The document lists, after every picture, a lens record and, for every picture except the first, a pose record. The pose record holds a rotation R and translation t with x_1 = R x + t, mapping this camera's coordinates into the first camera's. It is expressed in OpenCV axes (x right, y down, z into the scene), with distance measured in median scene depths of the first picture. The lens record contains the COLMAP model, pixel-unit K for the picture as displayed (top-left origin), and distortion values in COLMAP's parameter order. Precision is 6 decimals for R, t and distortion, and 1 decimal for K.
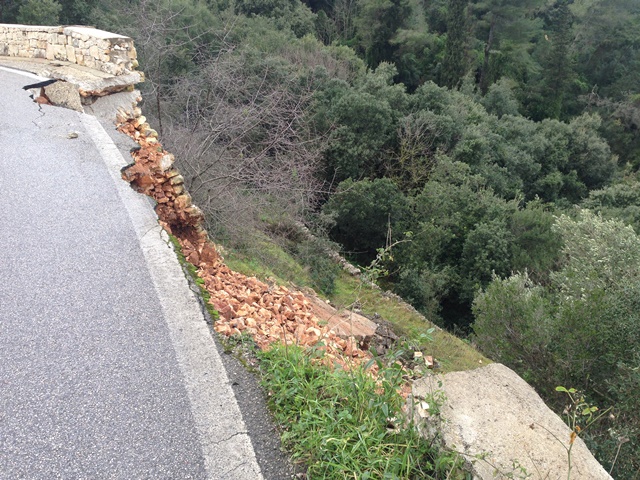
lens RADIAL K [[582.9, 0, 320.0], [0, 582.9, 240.0], [0, 0, 1]] dist [0.133742, -0.234022]
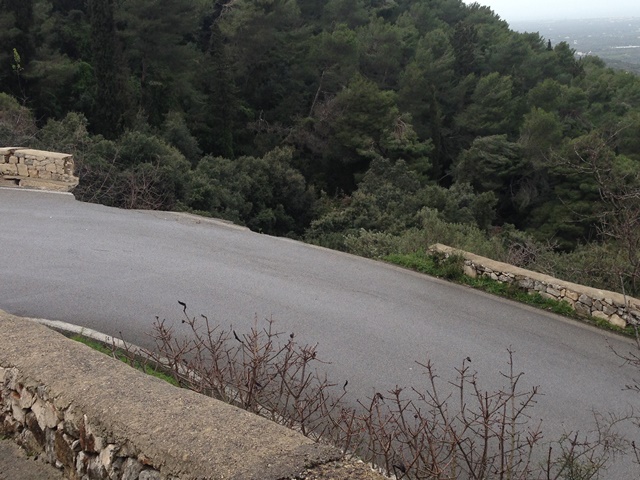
lens RADIAL K [[896.8, 0, 320.0], [0, 896.8, 240.0], [0, 0, 1]] dist [0.011664, 0.043529]
pose [[0.852762, -0.149524, 0.500439, -0.361006], [0.196436, 0.979615, -0.042037, 0.022973], [-0.483952, 0.134151, 0.864750, -0.427818]]
